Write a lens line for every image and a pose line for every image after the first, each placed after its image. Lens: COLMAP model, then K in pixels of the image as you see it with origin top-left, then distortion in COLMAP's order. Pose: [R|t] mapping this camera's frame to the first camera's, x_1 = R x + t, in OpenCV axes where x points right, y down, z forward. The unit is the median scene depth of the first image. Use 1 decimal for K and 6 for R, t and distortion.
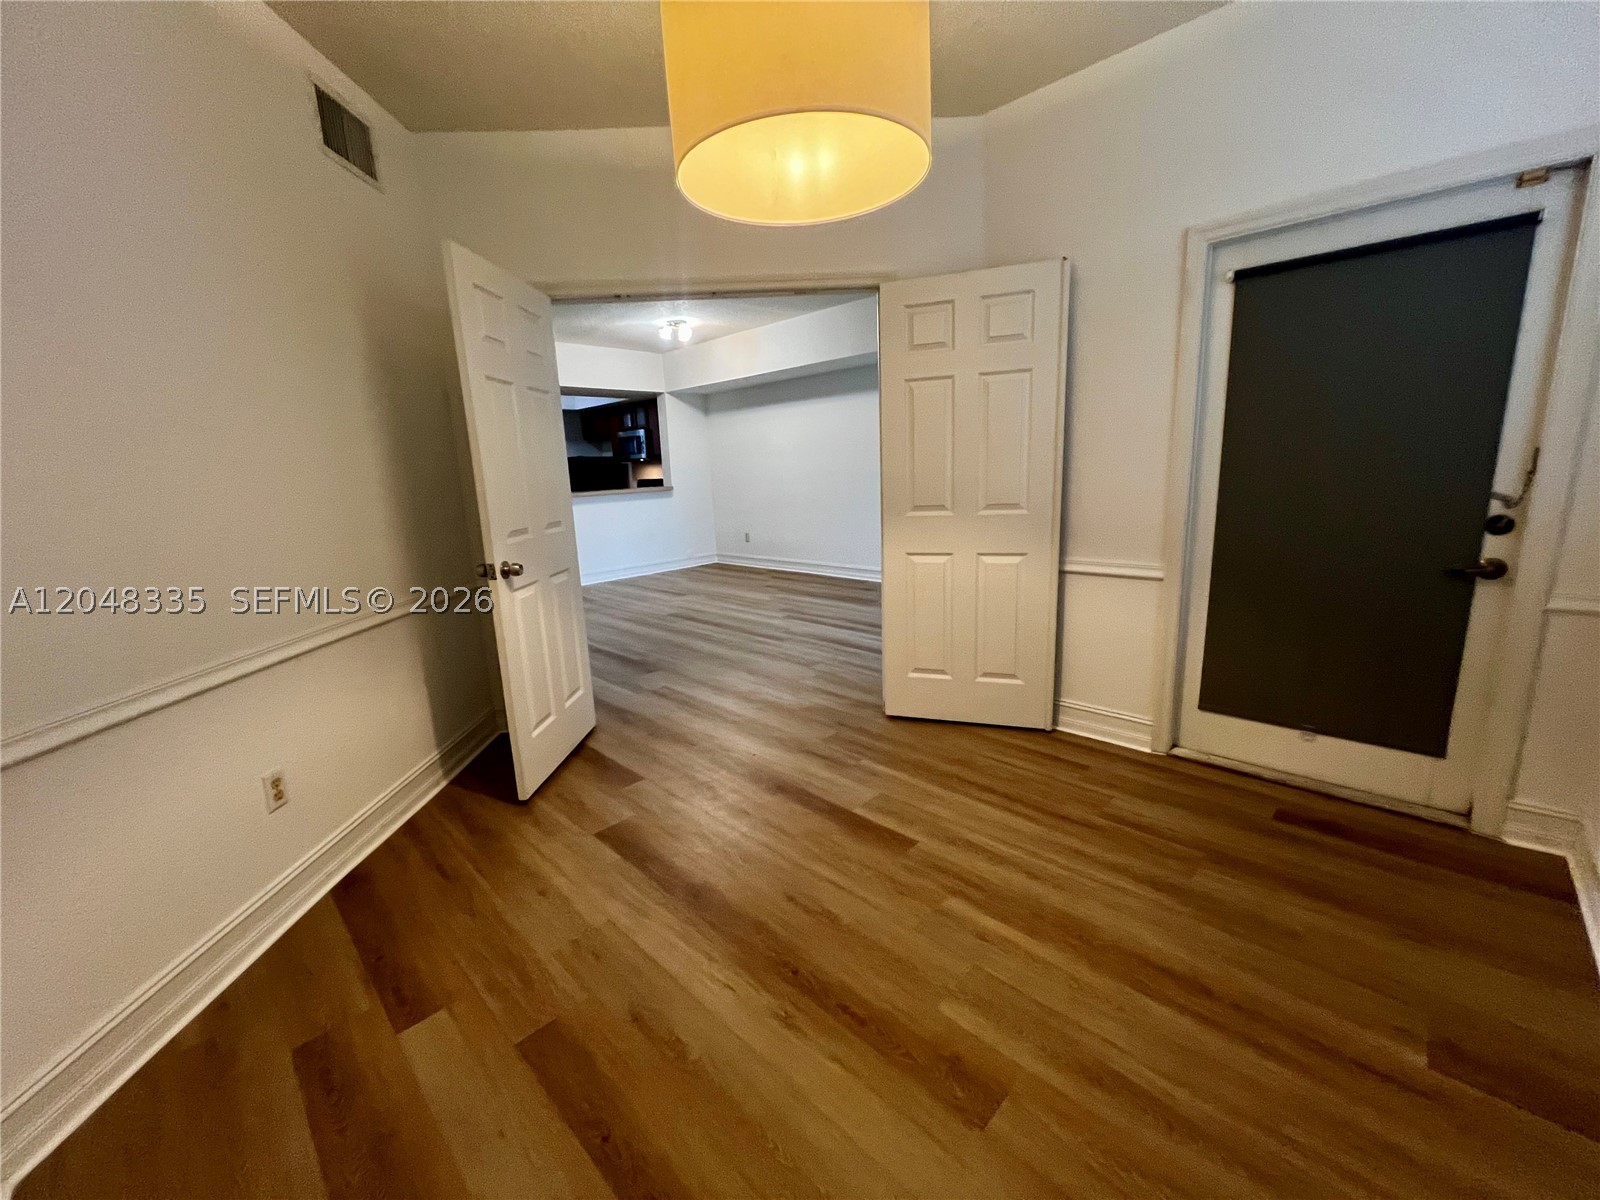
lens RADIAL K [[644.9, 0, 797.4], [0, 644.9, 602.0], [0, 0, 1]] dist [0.003656, 0.000159]
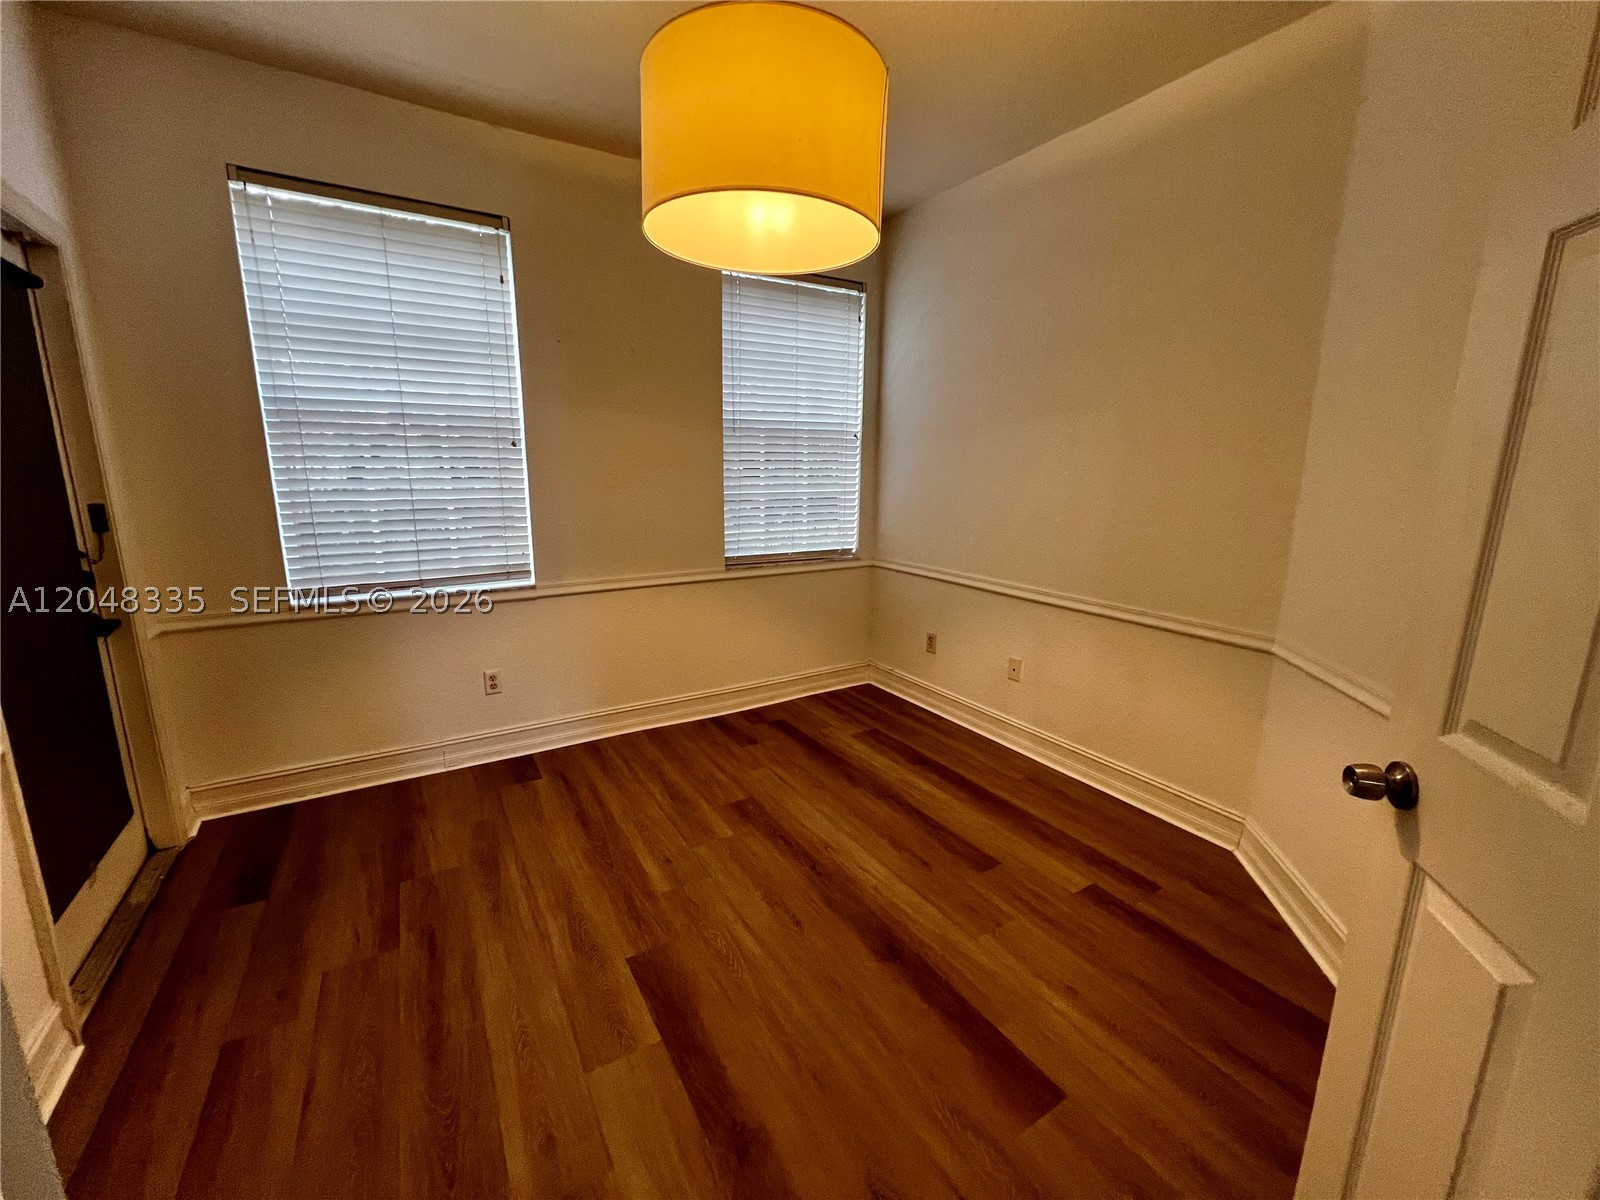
lens RADIAL K [[642.1, 0, 796.1], [0, 642.1, 594.8], [0, 0, 1]] dist [-0.003848, -0.000103]
pose [[-0.969995, -0.014411, 0.242697, -0.234541], [0.080556, 0.922803, 0.376756, -0.383046], [-0.229391, 0.385002, -0.893954, 1.623107]]
